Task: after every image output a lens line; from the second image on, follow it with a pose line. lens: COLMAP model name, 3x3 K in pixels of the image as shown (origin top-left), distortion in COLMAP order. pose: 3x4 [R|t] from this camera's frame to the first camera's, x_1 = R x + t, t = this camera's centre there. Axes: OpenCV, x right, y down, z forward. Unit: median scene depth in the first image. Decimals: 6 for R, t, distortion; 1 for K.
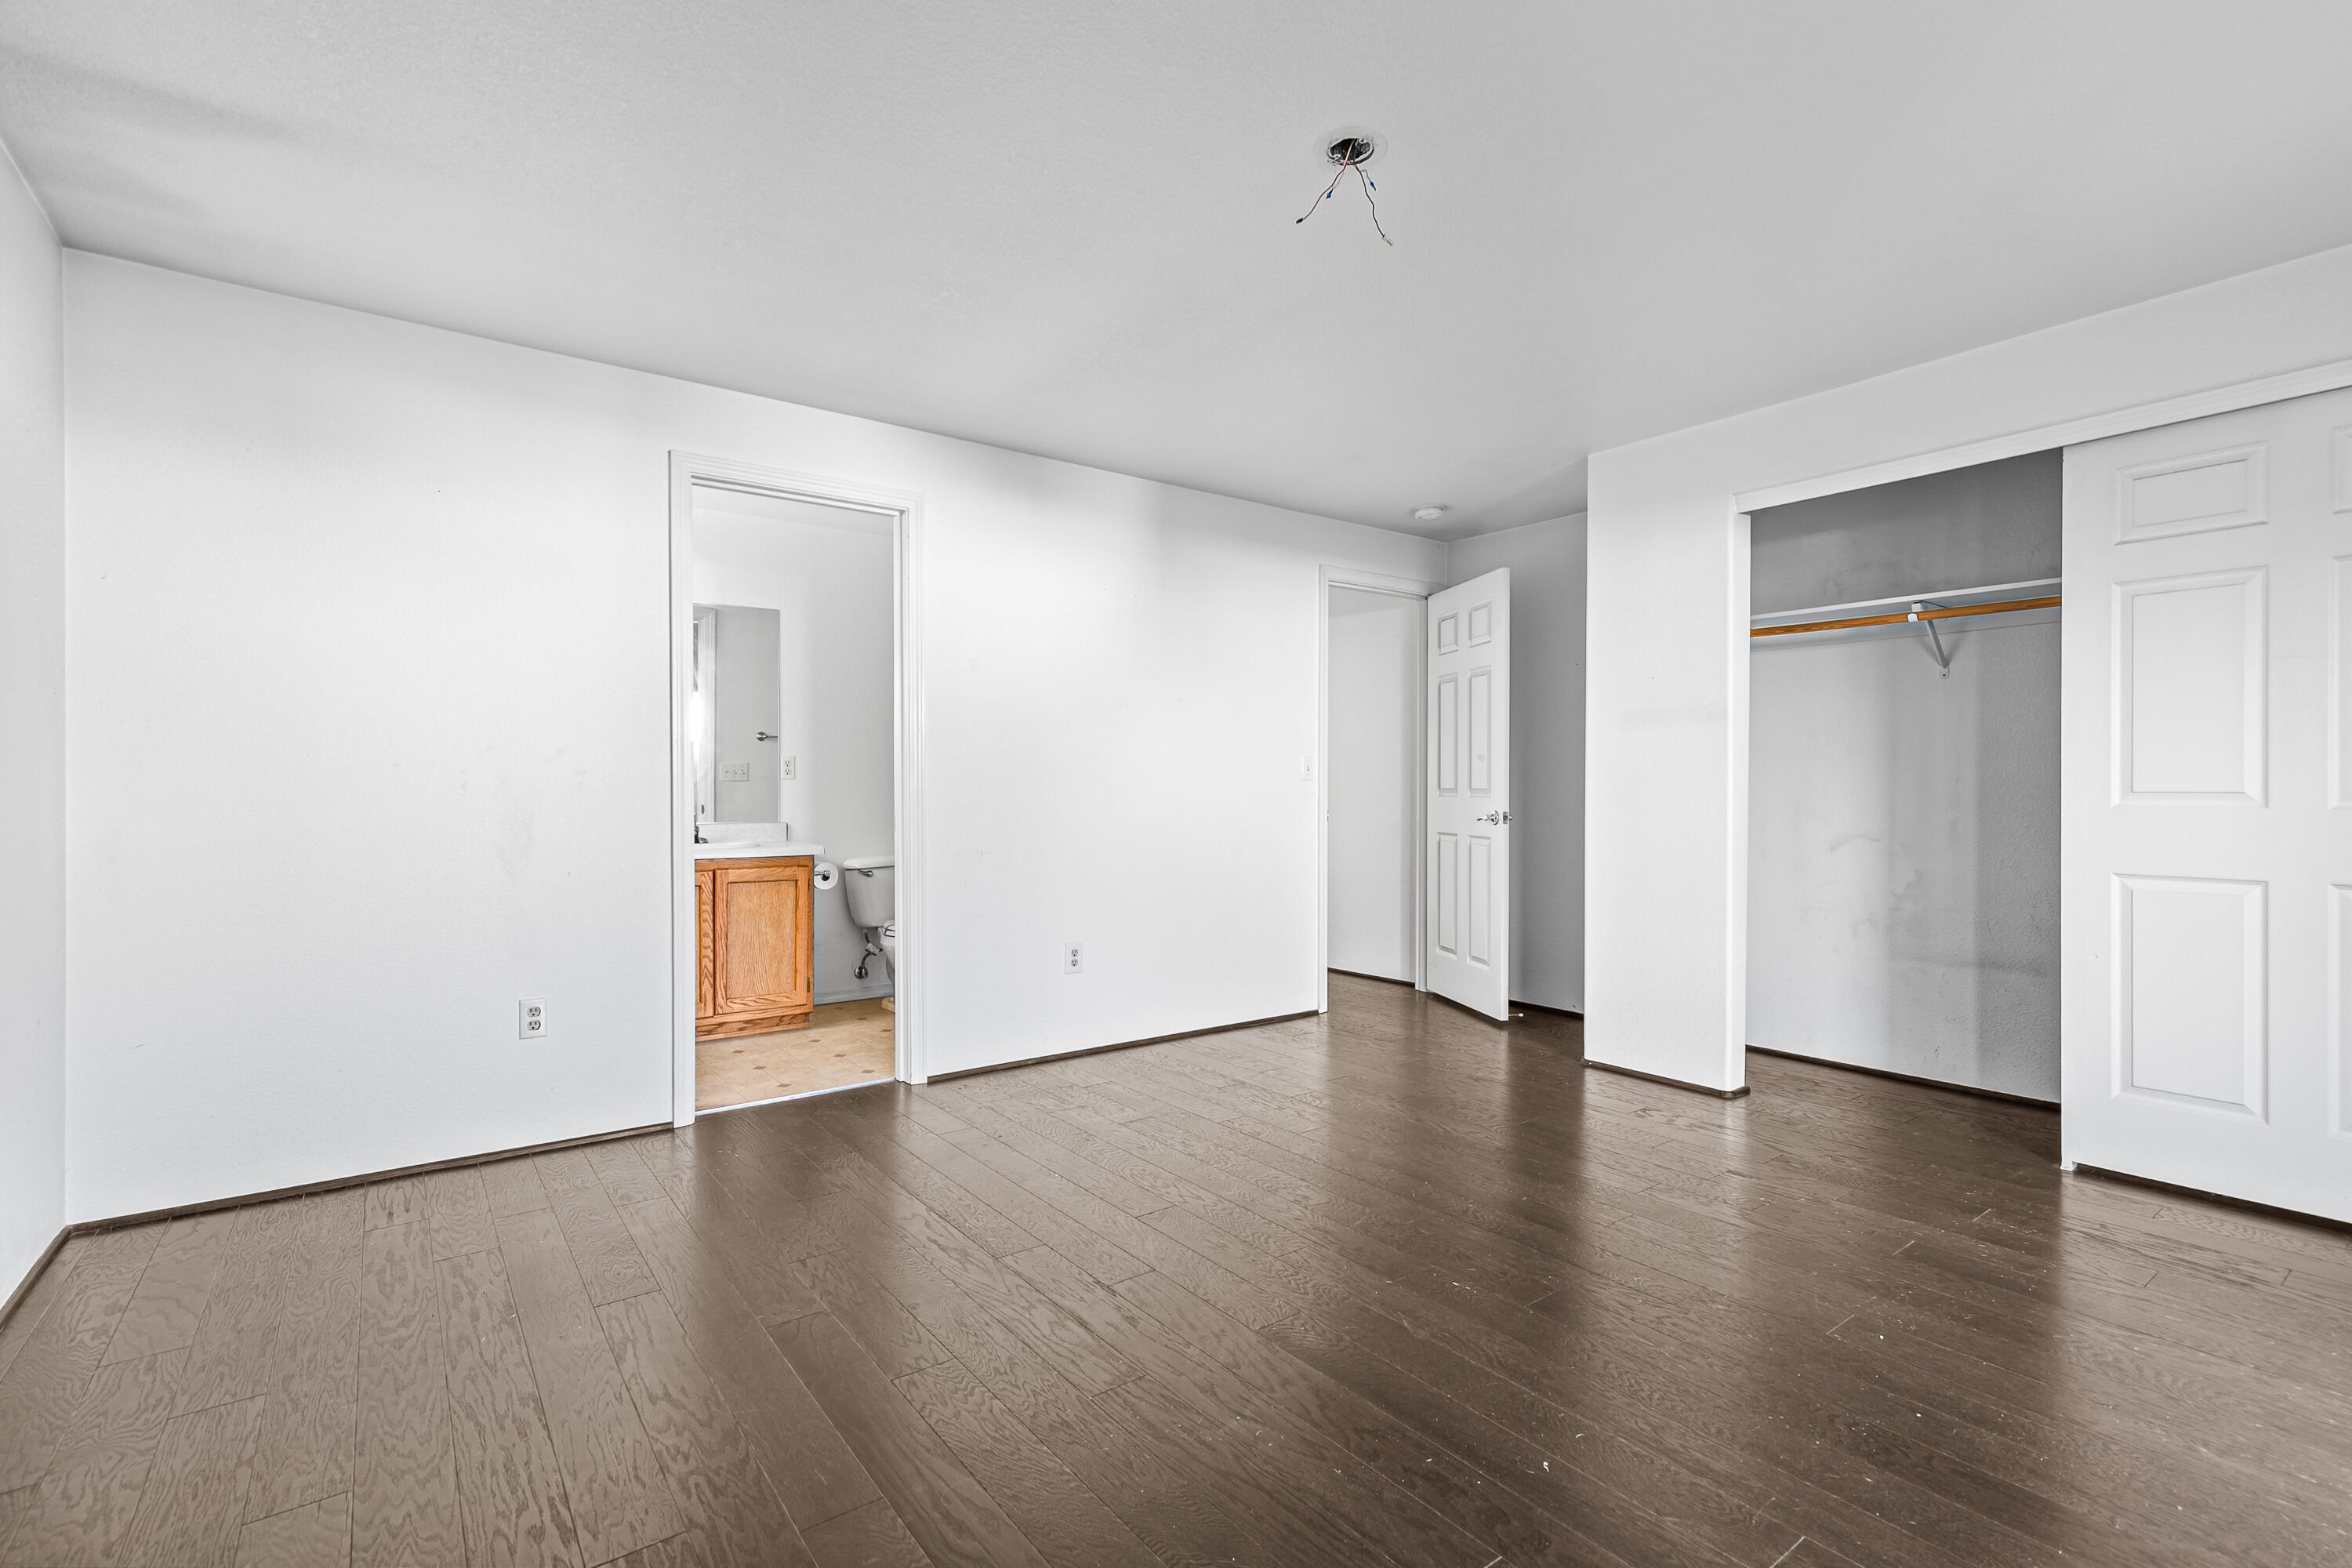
lens RADIAL K [[1065.9, 0, 1185.3], [0, 1065.9, 788.5], [0, 0, 1]] dist [0.011731, 0.000097]
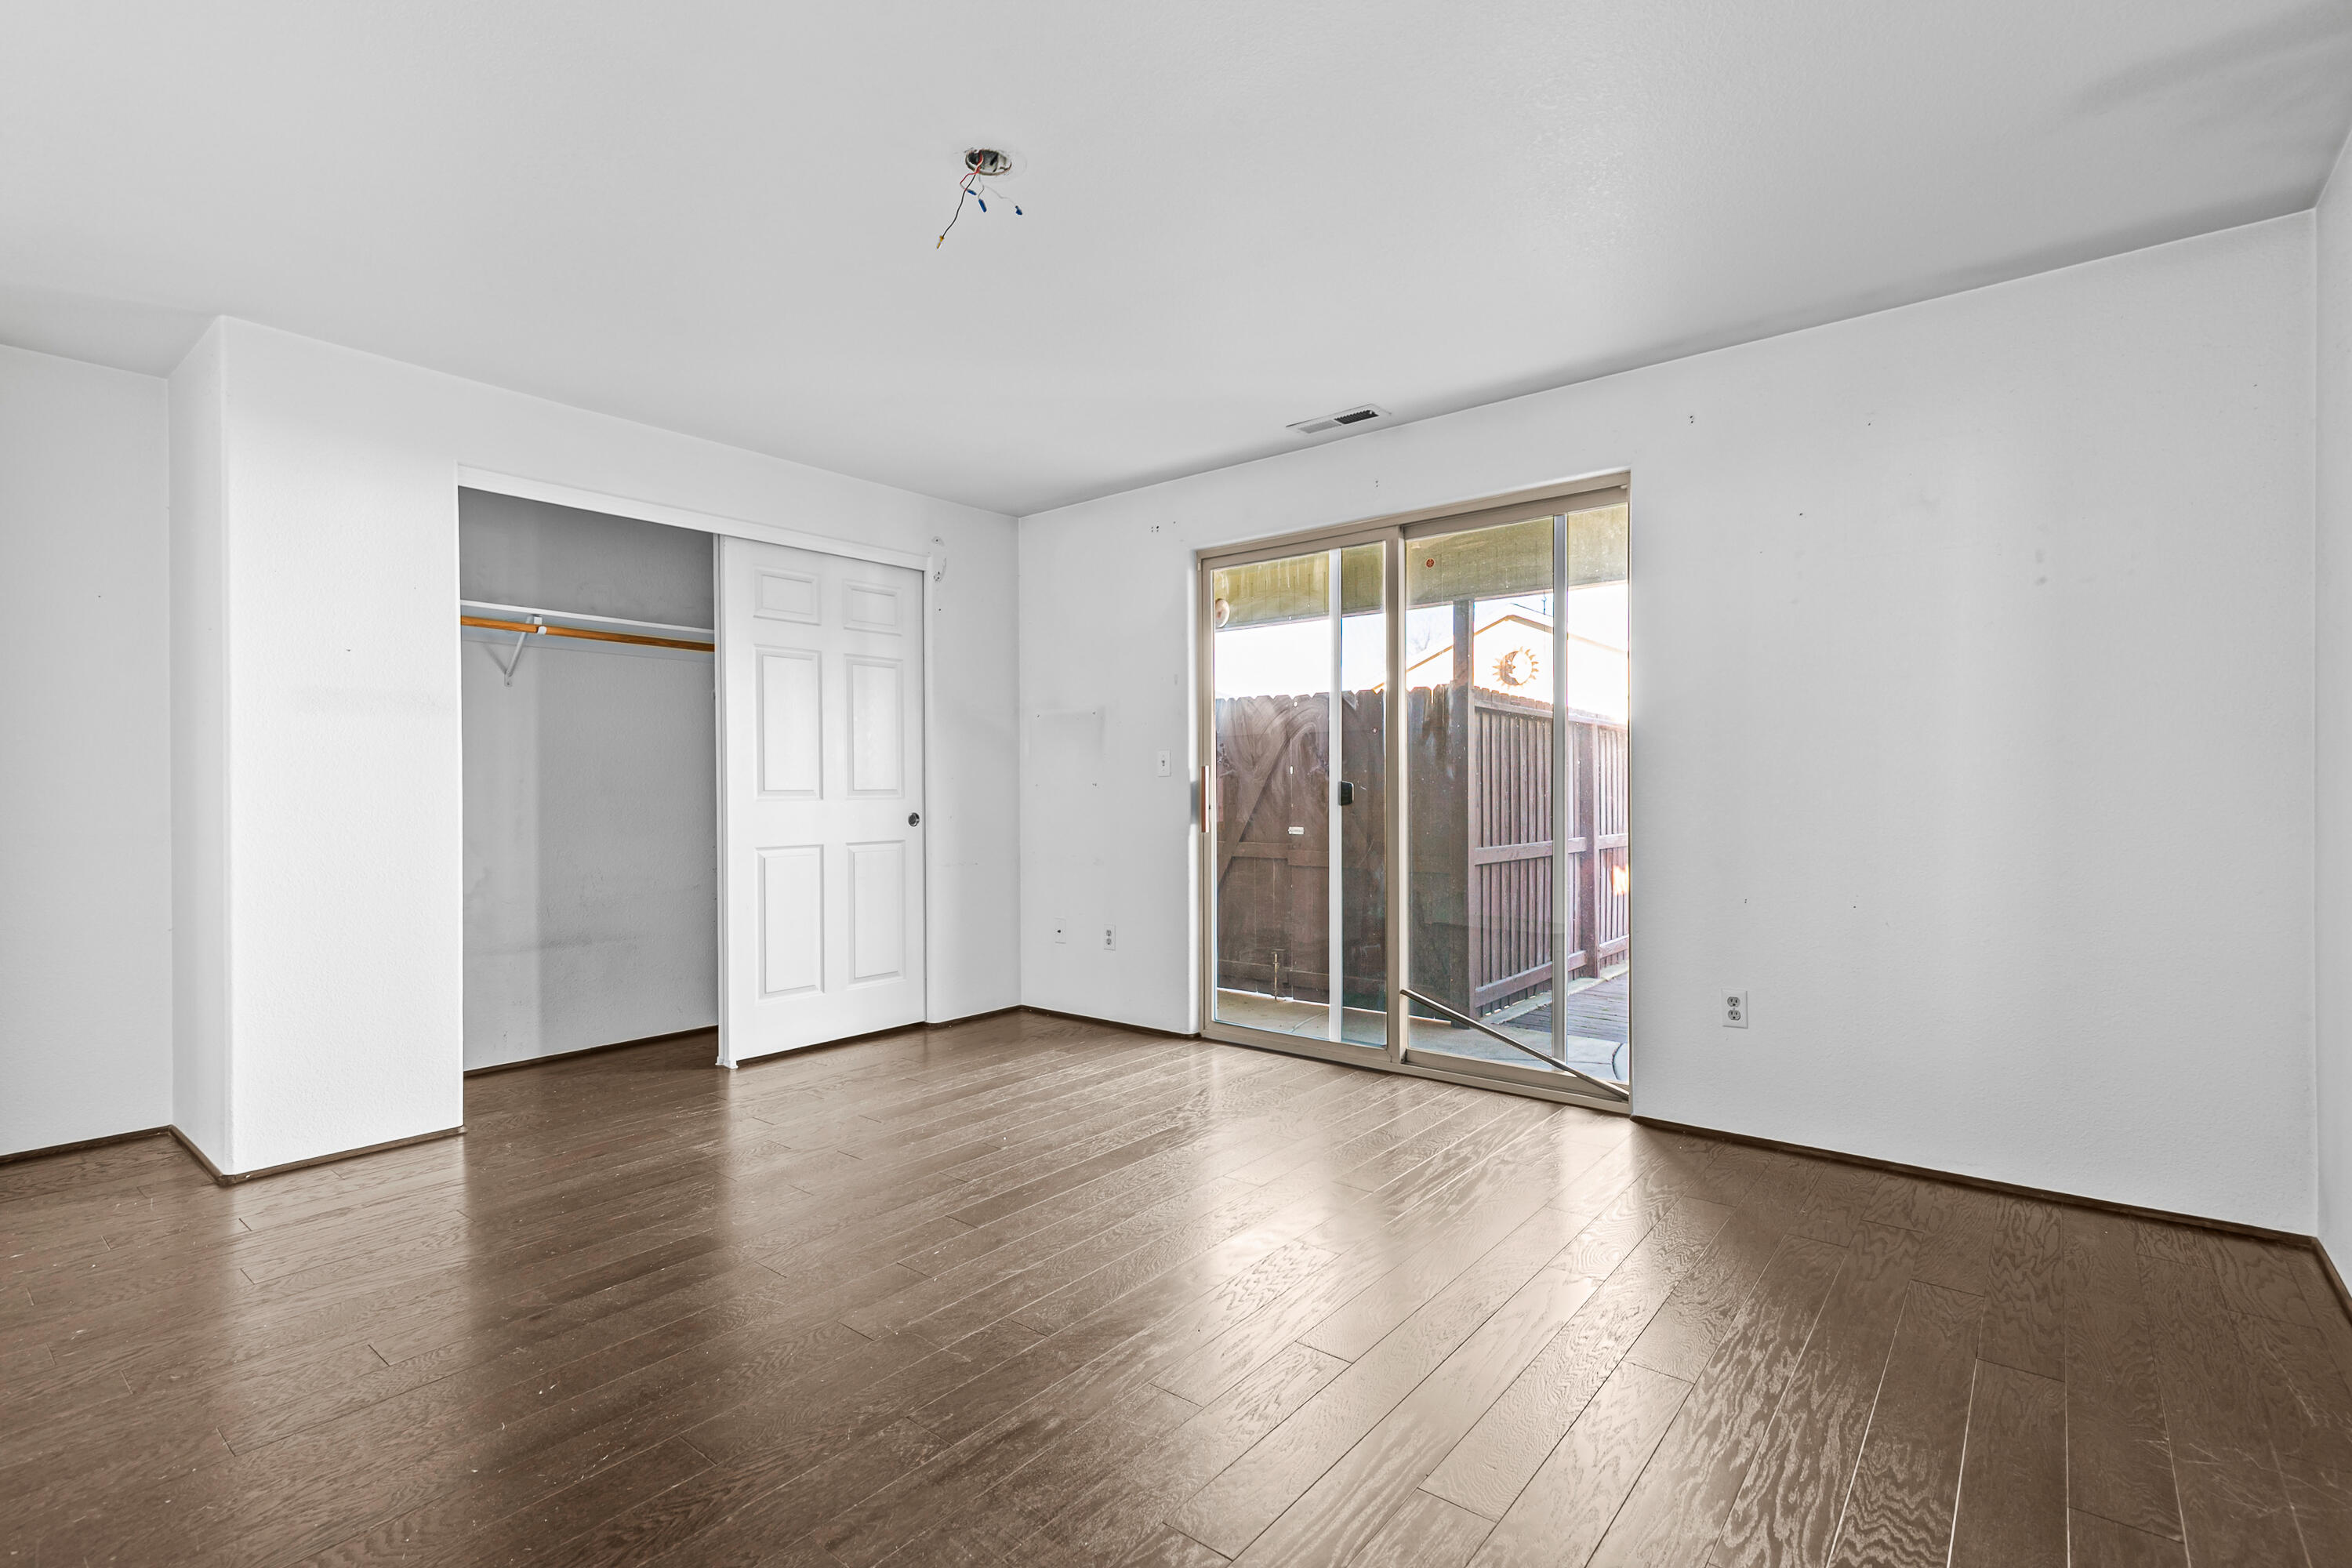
lens RADIAL K [[1065.9, 0, 1185.3], [0, 1065.9, 788.5], [0, 0, 1]] dist [0.011731, 0.000097]
pose [[-0.239966, -0.000343, 0.970781, -0.618763], [0.005244, 0.999985, 0.001650, 0.001146], [-0.970767, 0.005487, -0.239961, 0.748765]]
